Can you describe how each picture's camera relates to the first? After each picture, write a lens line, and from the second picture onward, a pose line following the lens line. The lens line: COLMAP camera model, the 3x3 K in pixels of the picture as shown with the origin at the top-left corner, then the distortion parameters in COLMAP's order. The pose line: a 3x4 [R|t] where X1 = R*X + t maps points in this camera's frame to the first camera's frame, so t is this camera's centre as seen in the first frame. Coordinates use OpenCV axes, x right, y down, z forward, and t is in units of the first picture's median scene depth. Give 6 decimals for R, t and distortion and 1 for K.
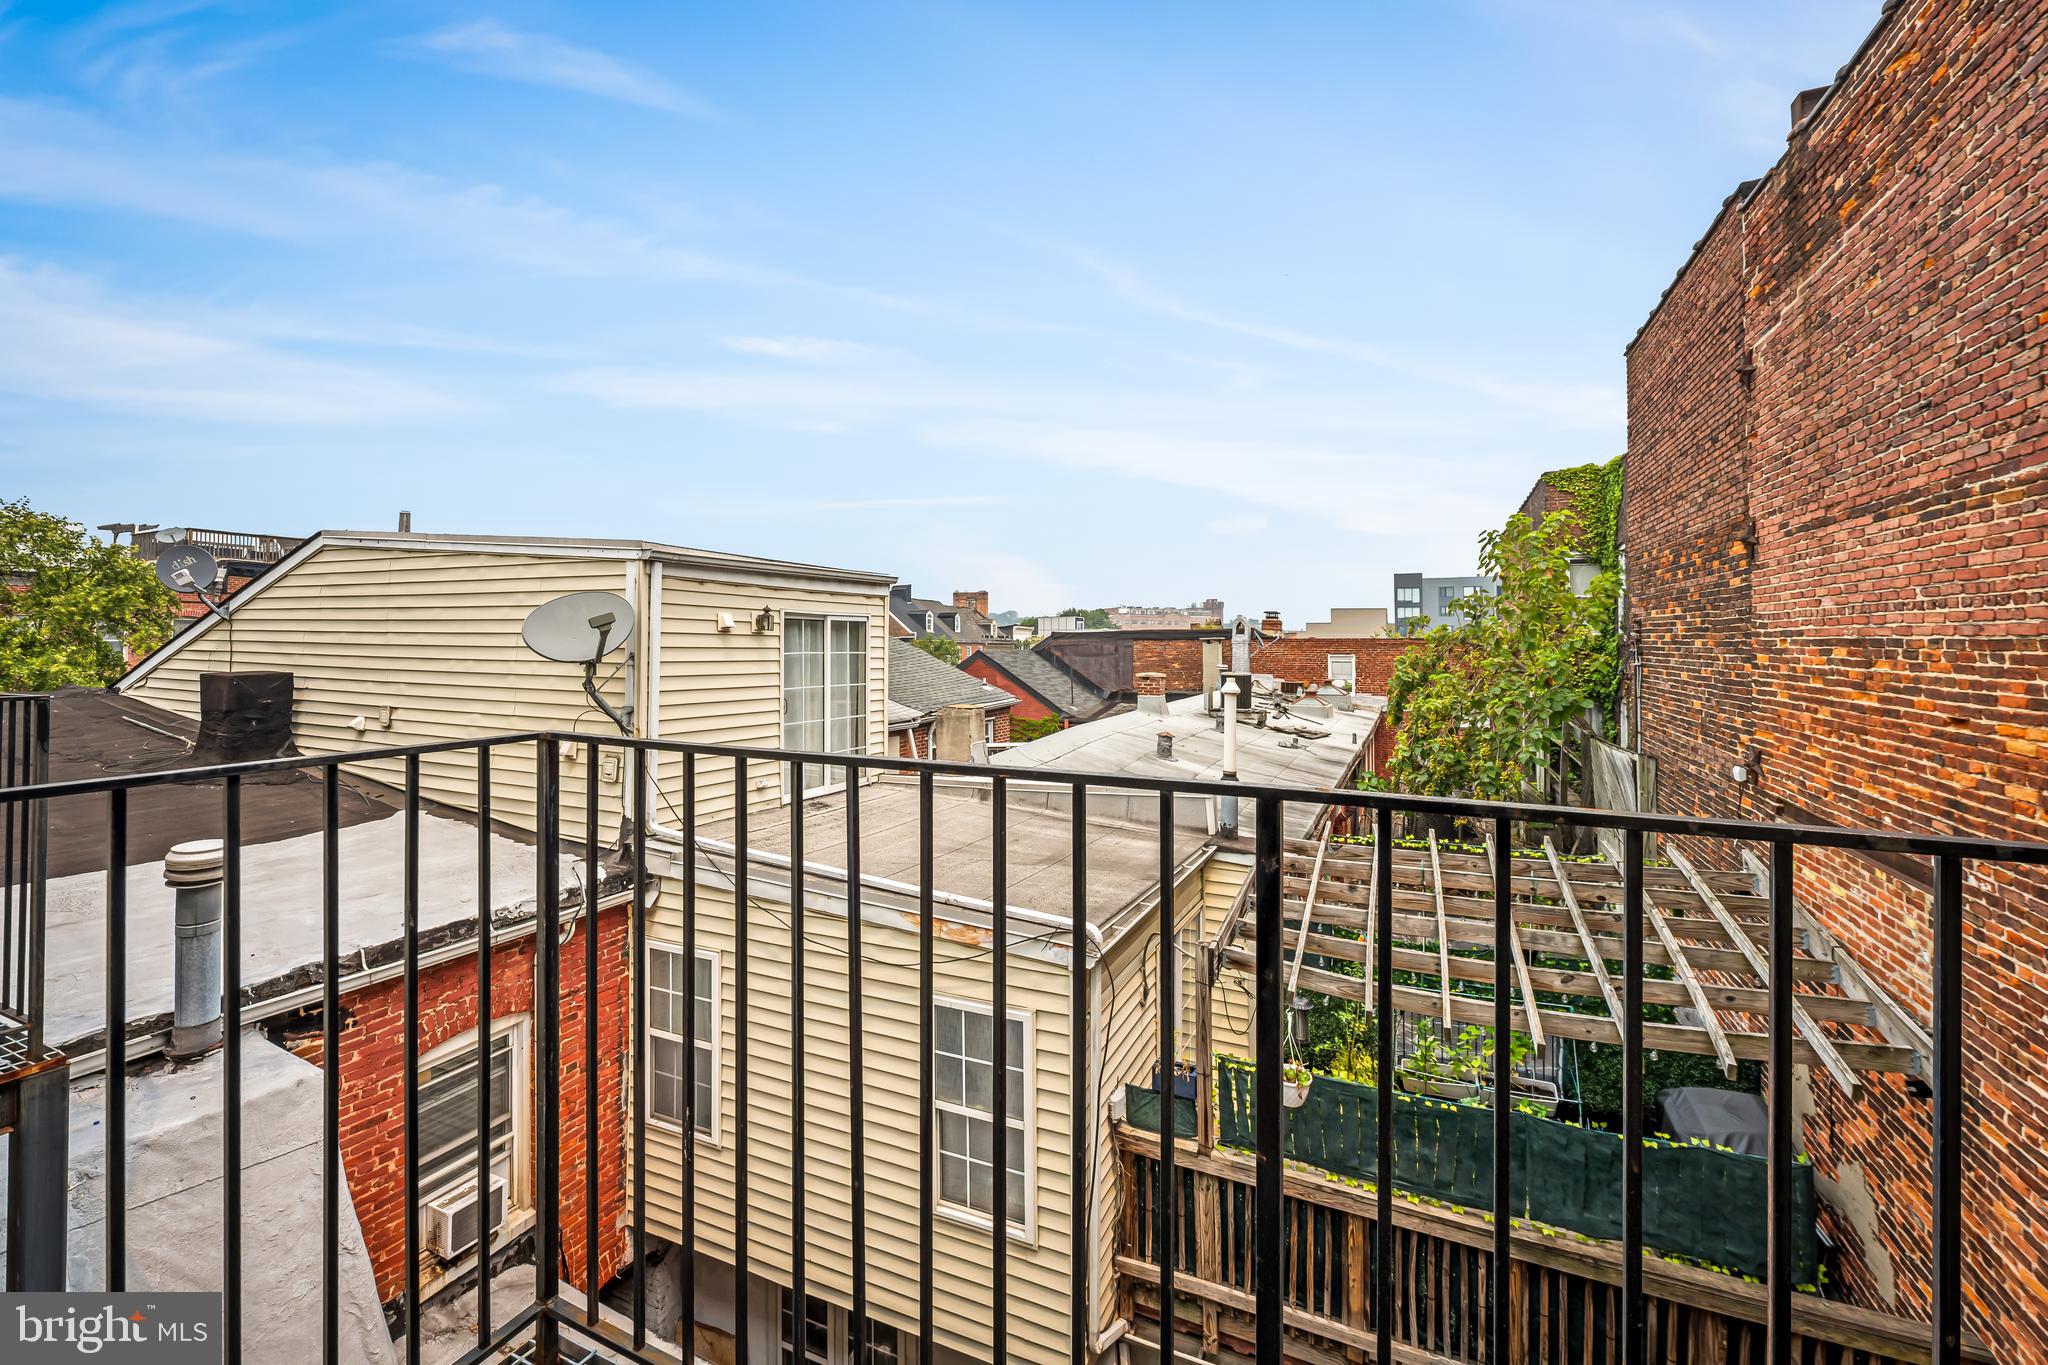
lens RADIAL K [[829.9, 0, 1022.5], [0, 829.9, 640.9], [0, 0, 1]] dist [-0.004251, -0.000873]
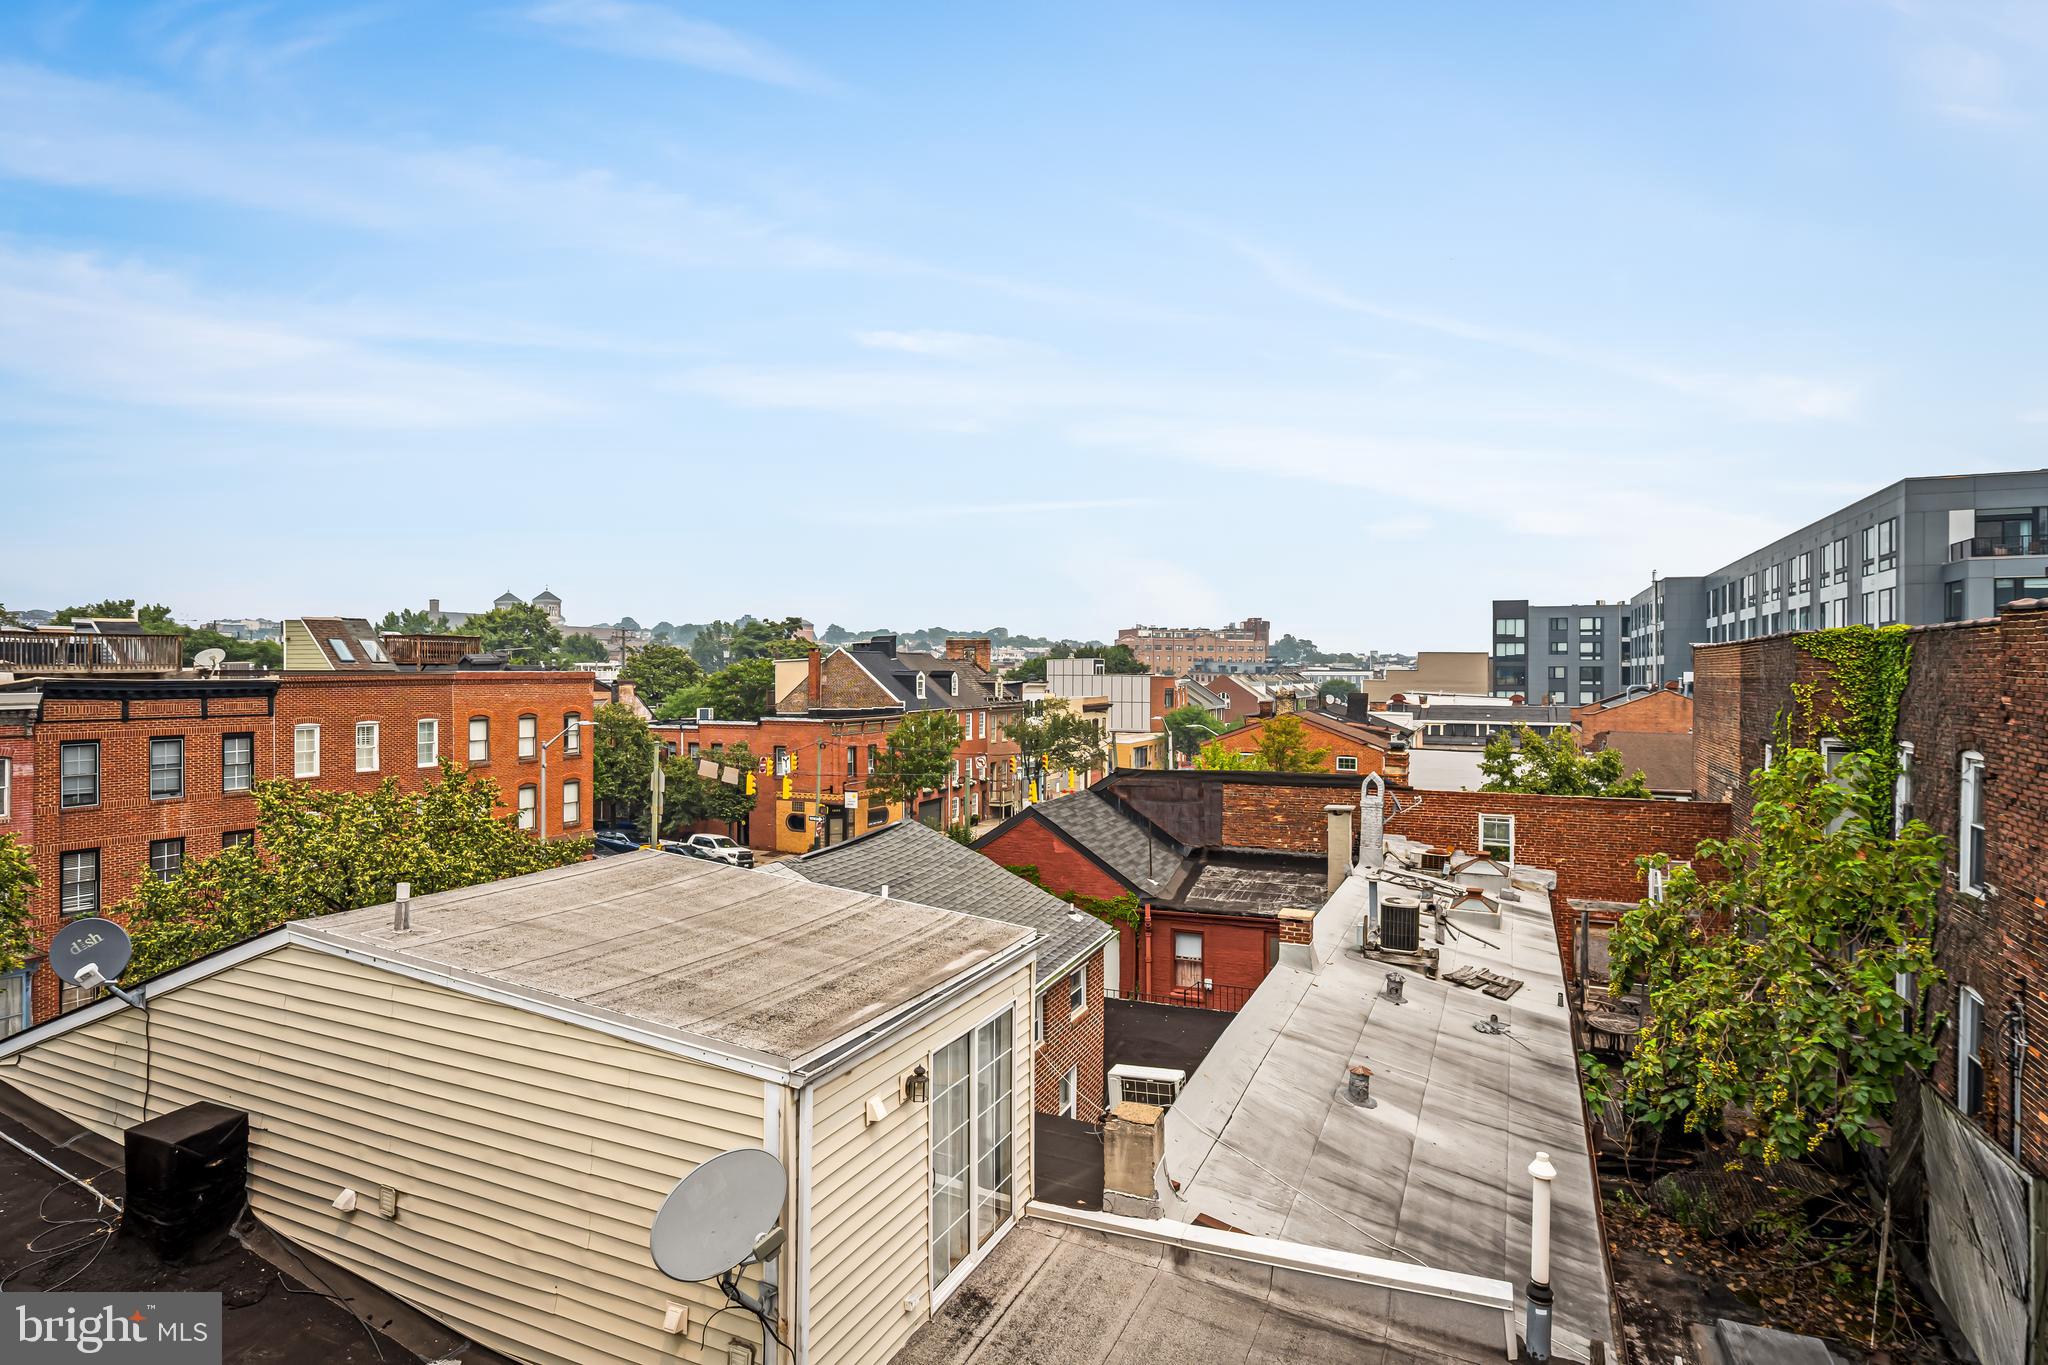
lens RADIAL K [[1046.2, 0, 1026.3], [0, 1046.2, 683.9], [0, 0, 1]] dist [0.000003, -0.001129]
pose [[0.999933, 0.003106, 0.011194, -0.062993], [-0.003284, 0.999868, 0.015932, -0.110354], [-0.011143, -0.015968, 0.999810, 0.022379]]
